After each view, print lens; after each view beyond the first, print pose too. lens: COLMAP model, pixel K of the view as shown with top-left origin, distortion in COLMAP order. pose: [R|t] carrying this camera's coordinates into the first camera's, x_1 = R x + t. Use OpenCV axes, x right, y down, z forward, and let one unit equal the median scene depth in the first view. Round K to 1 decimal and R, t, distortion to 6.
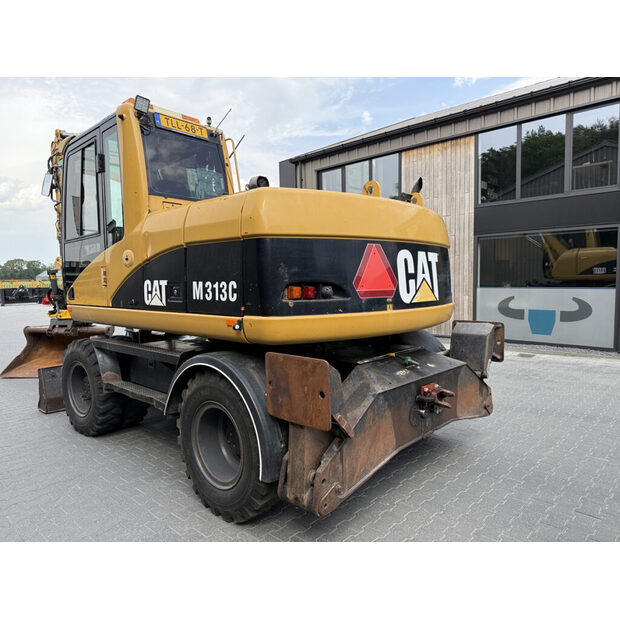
lens RADIAL K [[434.5, 0, 308.9], [0, 434.5, 312.0], [0, 0, 1]] dist [0.054002, -0.065909]
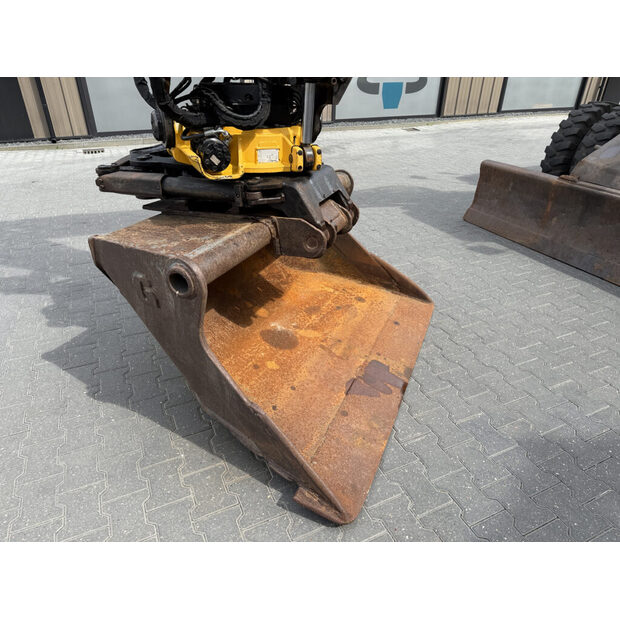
lens RADIAL K [[434.5, 0, 311.0], [0, 434.5, 312.2], [0, 0, 1]] dist [0.054002, -0.065909]
pose [[0.386620, -0.449237, 0.805426, -1.546202], [0.060755, 0.883847, 0.463813, -0.043918], [-0.920236, -0.130385, 0.369006, 1.784873]]
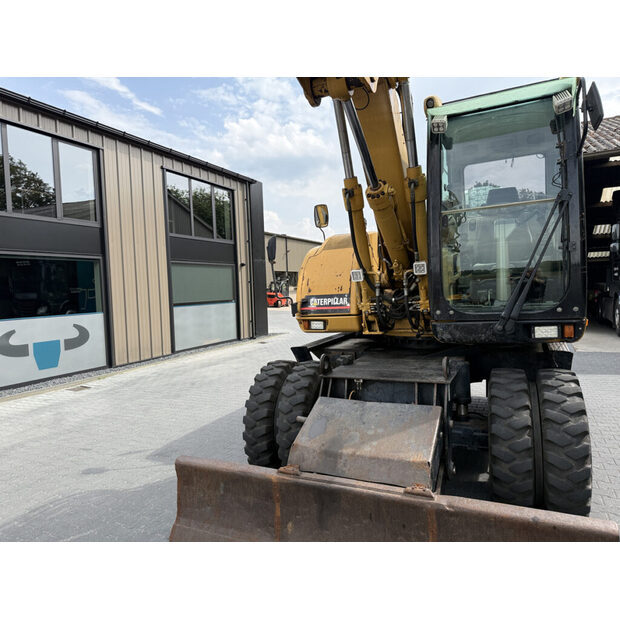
lens RADIAL K [[434.5, 0, 303.2], [0, 434.5, 307.6], [0, 0, 1]] dist [0.054002, -0.065909]
pose [[-0.272364, -0.015720, 0.962066, -1.178844], [0.124659, 0.990863, 0.051481, -0.133668], [-0.954085, 0.133952, -0.267916, 1.799255]]
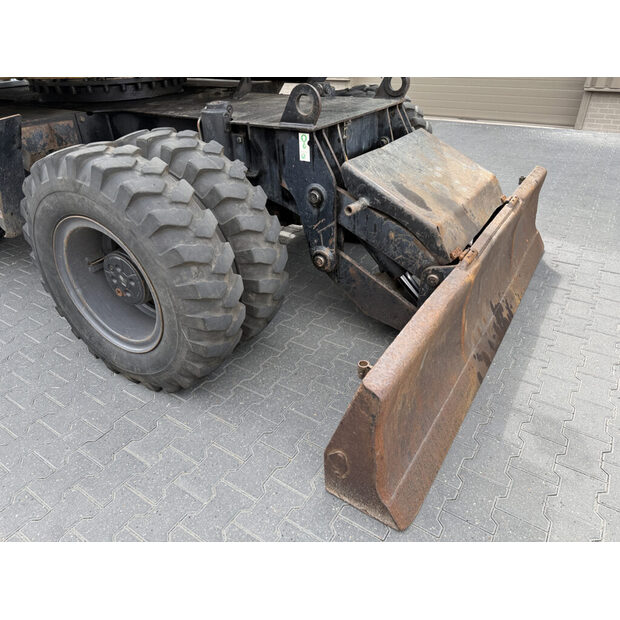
lens RADIAL K [[434.5, 0, 307.7], [0, 434.5, 319.6], [0, 0, 1]] dist [0.054002, -0.065909]
pose [[-0.985496, 0.119471, -0.120513, -0.271498], [0.021733, 0.793180, 0.608599, -0.072416], [0.168299, 0.597153, -0.784273, 2.039071]]
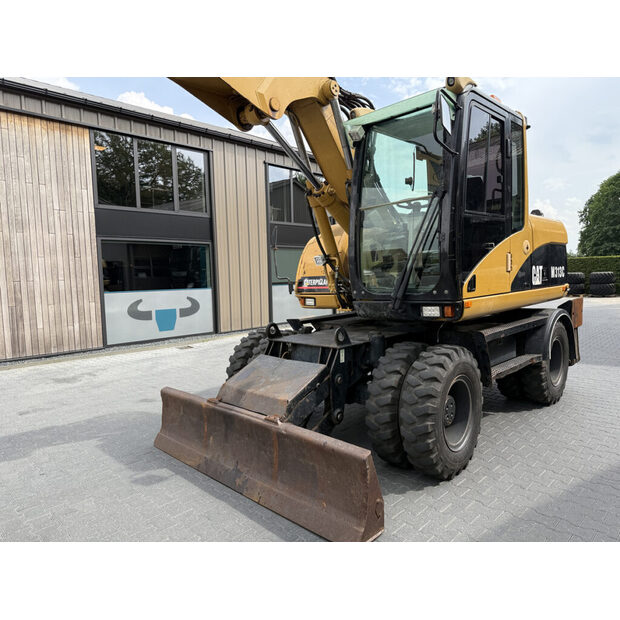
lens RADIAL K [[434.5, 0, 315.6], [0, 434.5, 311.9], [0, 0, 1]] dist [0.054002, -0.065909]
pose [[0.044097, -0.070438, 0.996541, -1.461081], [0.106124, 0.992198, 0.065435, -0.078218], [-0.993375, 0.102872, 0.051228, 1.360905]]
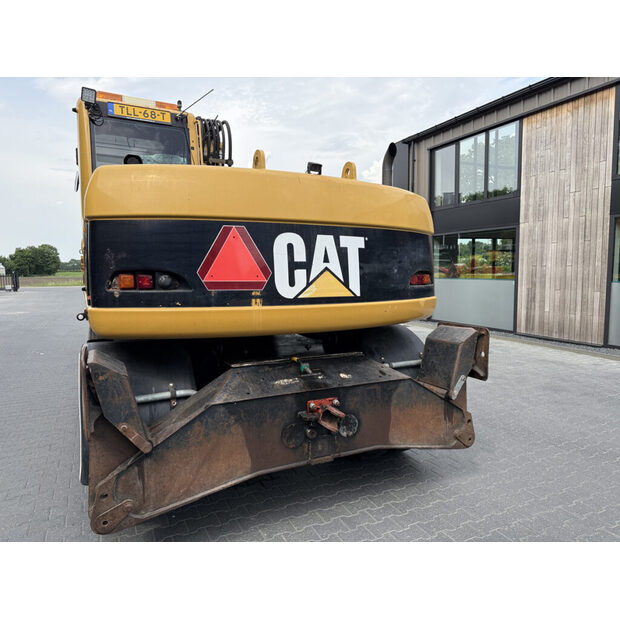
lens RADIAL K [[434.5, 0, 312.1], [0, 434.5, 310.2], [0, 0, 1]] dist [0.054002, -0.065909]
pose [[0.934051, 0.043708, -0.354455, 0.442123], [-0.036892, 0.998982, 0.025969, -0.016109], [0.355229, -0.011180, 0.934712, 0.199602]]
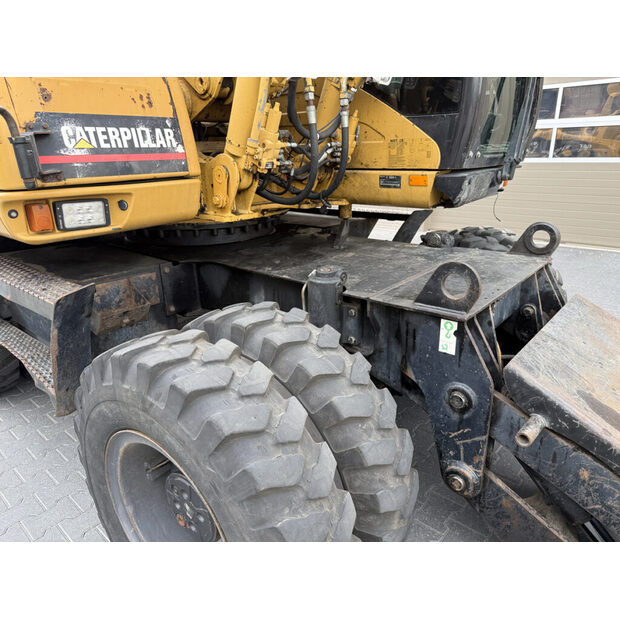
lens RADIAL K [[434.5, 0, 307.4], [0, 434.5, 317.8], [0, 0, 1]] dist [0.054002, -0.065909]
pose [[-0.998834, 0.043400, -0.021165, -0.227917], [0.030328, 0.904965, 0.424404, -0.097448], [0.037573, 0.423267, -0.905226, 1.856695]]
